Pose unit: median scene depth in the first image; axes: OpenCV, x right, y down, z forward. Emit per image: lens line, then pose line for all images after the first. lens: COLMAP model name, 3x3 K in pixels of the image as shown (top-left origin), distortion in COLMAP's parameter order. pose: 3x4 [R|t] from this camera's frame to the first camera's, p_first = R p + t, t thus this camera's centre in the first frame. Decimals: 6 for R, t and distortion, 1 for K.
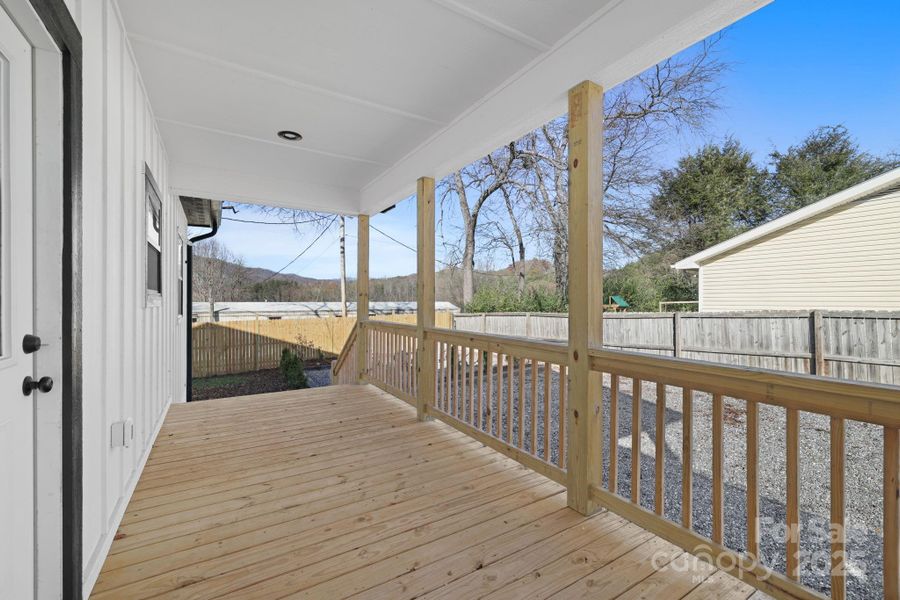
lens RADIAL K [[383.2, 0, 447.3], [0, 383.2, 298.9], [0, 0, 1]] dist [-0.000739, 0.000068]
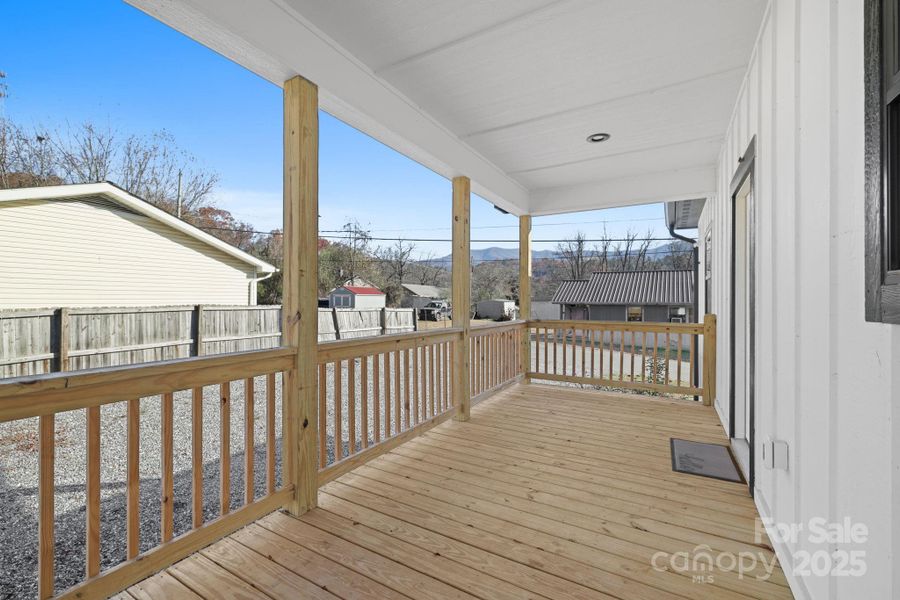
lens RADIAL K [[383.2, 0, 447.3], [0, 383.2, 298.9], [0, 0, 1]] dist [-0.000739, 0.000068]
pose [[-0.474972, 0.001100, 0.880000, -0.383312], [-0.010140, 0.999926, -0.006722, 0.003333], [-0.879942, -0.012116, -0.474926, 0.630994]]
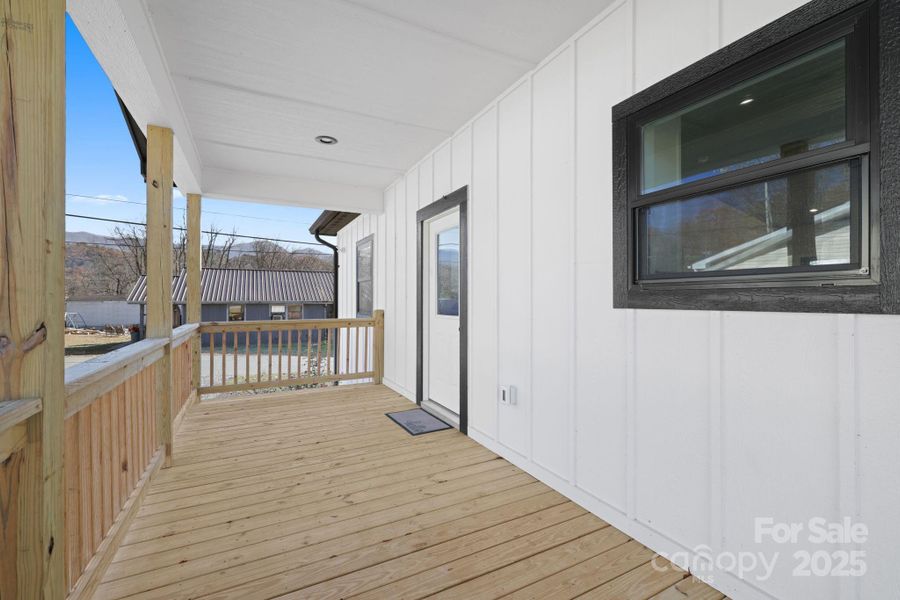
lens RADIAL K [[389.2, 0, 447.9], [0, 389.2, 298.2], [0, 0, 1]] dist [-0.002519, -0.000206]
pose [[-0.997555, 0.002949, 0.069819, -0.221665], [0.002335, 0.999958, -0.008863, 0.003781], [-0.069842, -0.008678, -0.997520, 0.735147]]
